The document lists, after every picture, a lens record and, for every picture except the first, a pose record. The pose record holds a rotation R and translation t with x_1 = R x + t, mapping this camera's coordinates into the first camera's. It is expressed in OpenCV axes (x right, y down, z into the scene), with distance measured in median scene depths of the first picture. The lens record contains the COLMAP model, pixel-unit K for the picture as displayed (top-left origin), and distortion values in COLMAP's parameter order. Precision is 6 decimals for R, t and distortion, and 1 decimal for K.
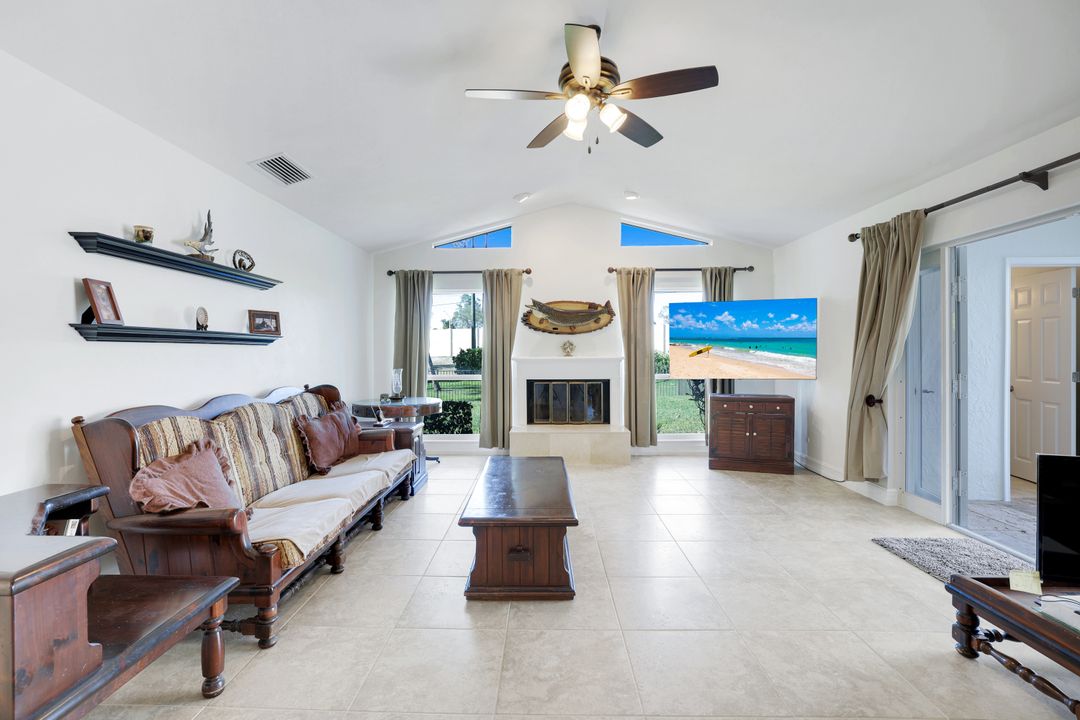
lens RADIAL K [[481.0, 0, 533.7], [0, 481.0, 355.8], [0, 0, 1]] dist [-0.023581, 0.005395]
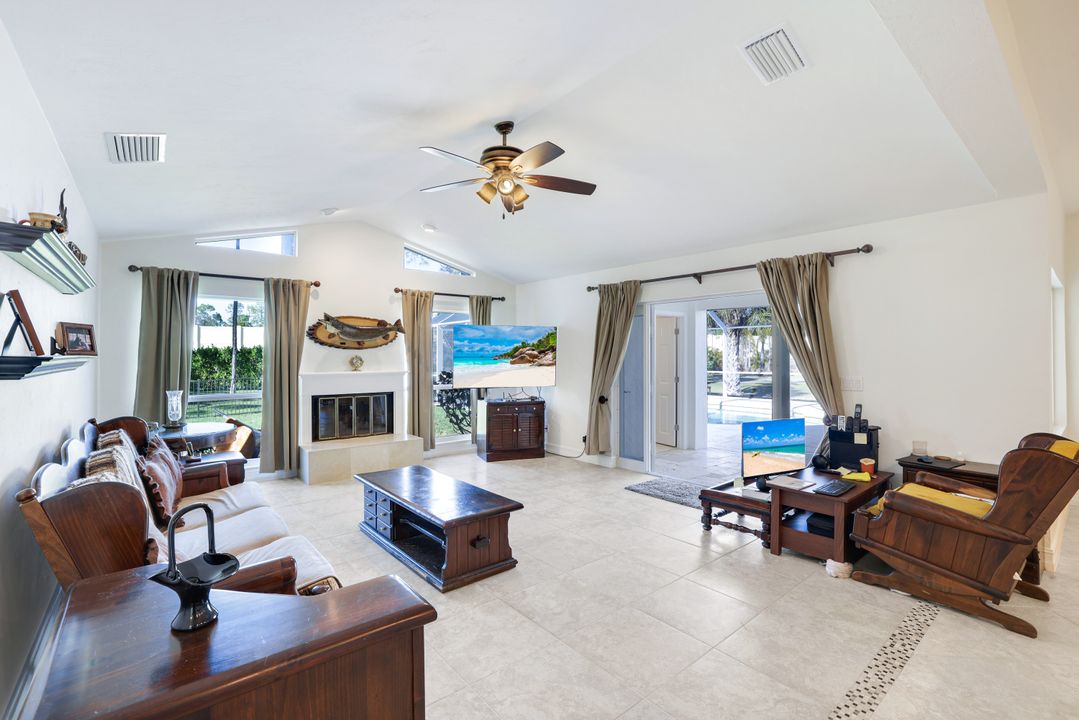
lens RADIAL K [[480.5, 0, 530.6], [0, 480.5, 354.5], [0, 0, 1]] dist [-0.023581, 0.005395]
pose [[0.763311, 0.004915, 0.646012, -0.329410], [0.003201, 0.999930, -0.011390, -0.023113], [-0.646023, 0.010762, 0.763242, -0.009808]]
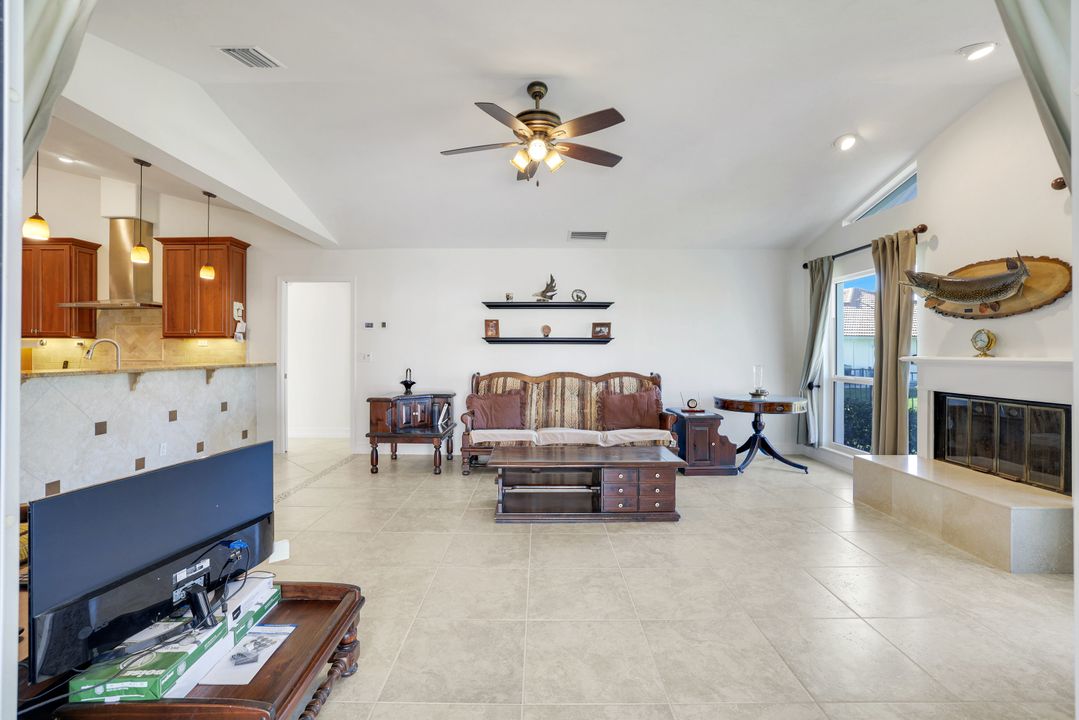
lens RADIAL K [[480.5, 0, 543.8], [0, 480.5, 351.9], [0, 0, 1]] dist [-0.023581, 0.005395]
pose [[0.031960, 0.007602, -0.999460, 0.682541], [-0.009727, 0.999926, 0.007294, -0.004248], [0.999442, 0.009488, 0.032032, 0.496706]]
